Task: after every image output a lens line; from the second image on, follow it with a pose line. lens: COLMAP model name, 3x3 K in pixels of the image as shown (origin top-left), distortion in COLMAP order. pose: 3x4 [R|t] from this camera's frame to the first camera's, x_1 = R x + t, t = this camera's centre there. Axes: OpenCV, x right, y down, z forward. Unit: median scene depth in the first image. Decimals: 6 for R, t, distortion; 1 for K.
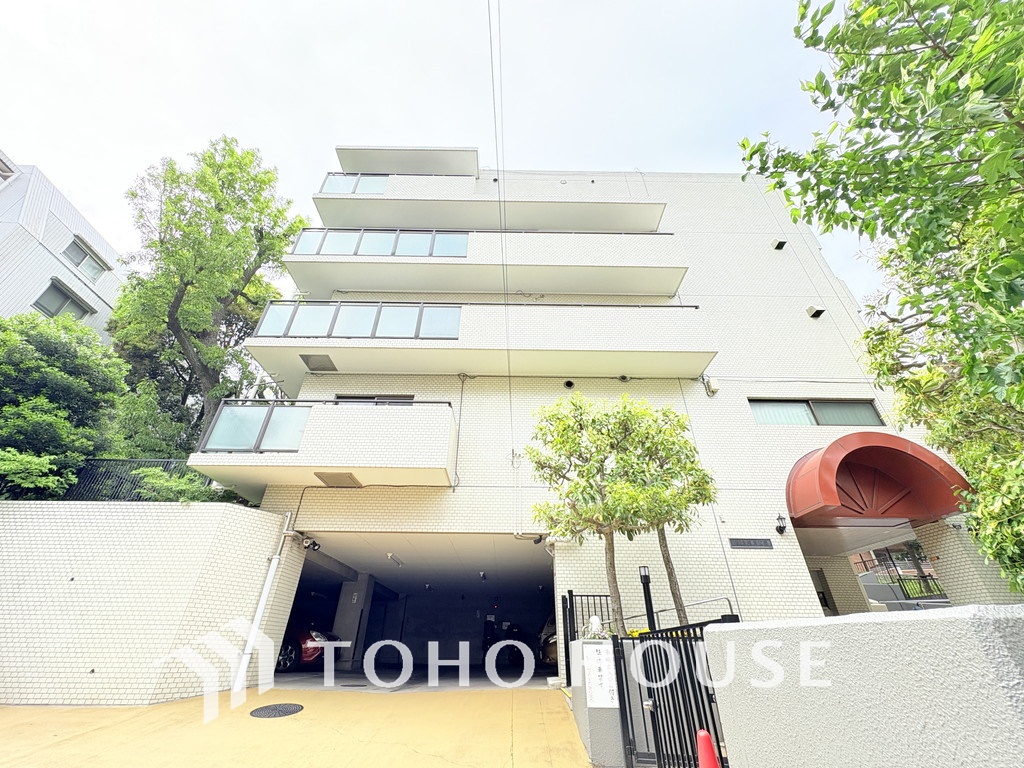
lens RADIAL K [[408.1, 0, 512.0], [0, 408.1, 384.0], [0, 0, 1]] dist [-0.000344, -0.000091]
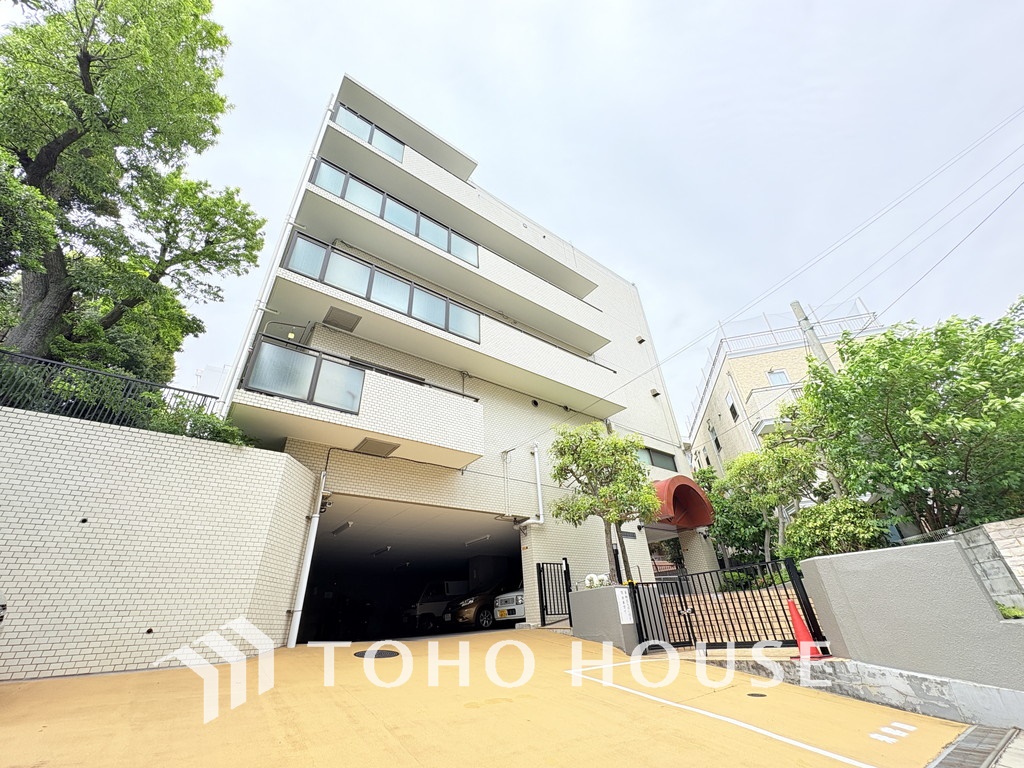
lens RADIAL K [[408.1, 0, 512.0], [0, 408.1, 384.0], [0, 0, 1]] dist [-0.000344, -0.000091]
pose [[0.802695, 0.264066, 0.534743, -0.737804], [-0.277573, 0.959017, -0.056920, 0.043677], [-0.527858, -0.102741, 0.843095, -0.032731]]
